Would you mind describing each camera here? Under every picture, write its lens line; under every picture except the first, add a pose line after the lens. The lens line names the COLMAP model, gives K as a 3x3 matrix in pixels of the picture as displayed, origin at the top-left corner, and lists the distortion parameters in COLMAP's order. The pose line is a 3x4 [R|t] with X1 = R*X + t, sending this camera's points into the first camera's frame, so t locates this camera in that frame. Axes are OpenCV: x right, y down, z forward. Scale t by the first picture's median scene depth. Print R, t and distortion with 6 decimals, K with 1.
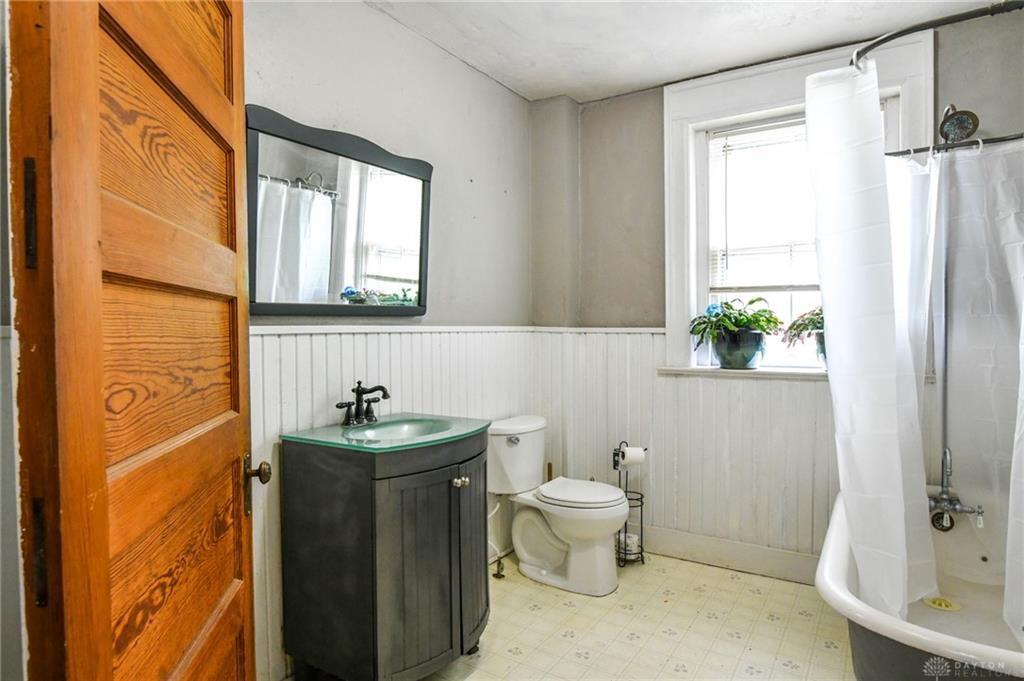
lens RADIAL K [[584.7, 0, 516.6], [0, 584.7, 338.7], [0, 0, 1]] dist [-0.002142, -0.009048]
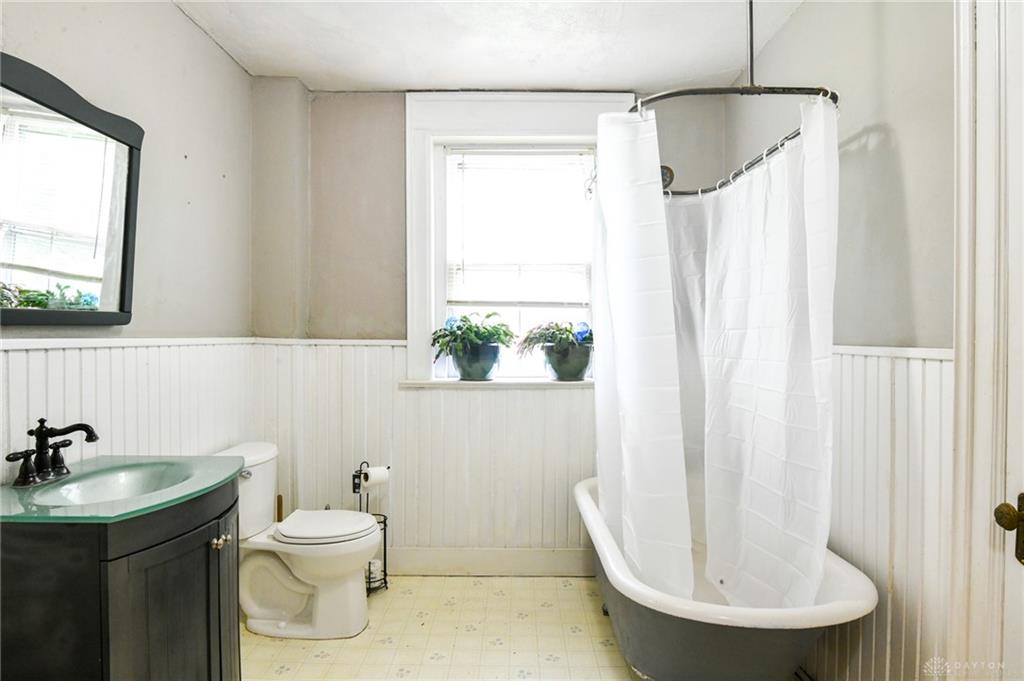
lens RADIAL K [[584.7, 0, 513.1], [0, 584.7, 340.0], [0, 0, 1]] dist [-0.002142, -0.009048]
pose [[0.855156, 0.003550, 0.518359, -0.108216], [0.001873, 0.999949, -0.009937, -0.009637], [-0.518368, 0.009468, 0.855105, 0.084259]]
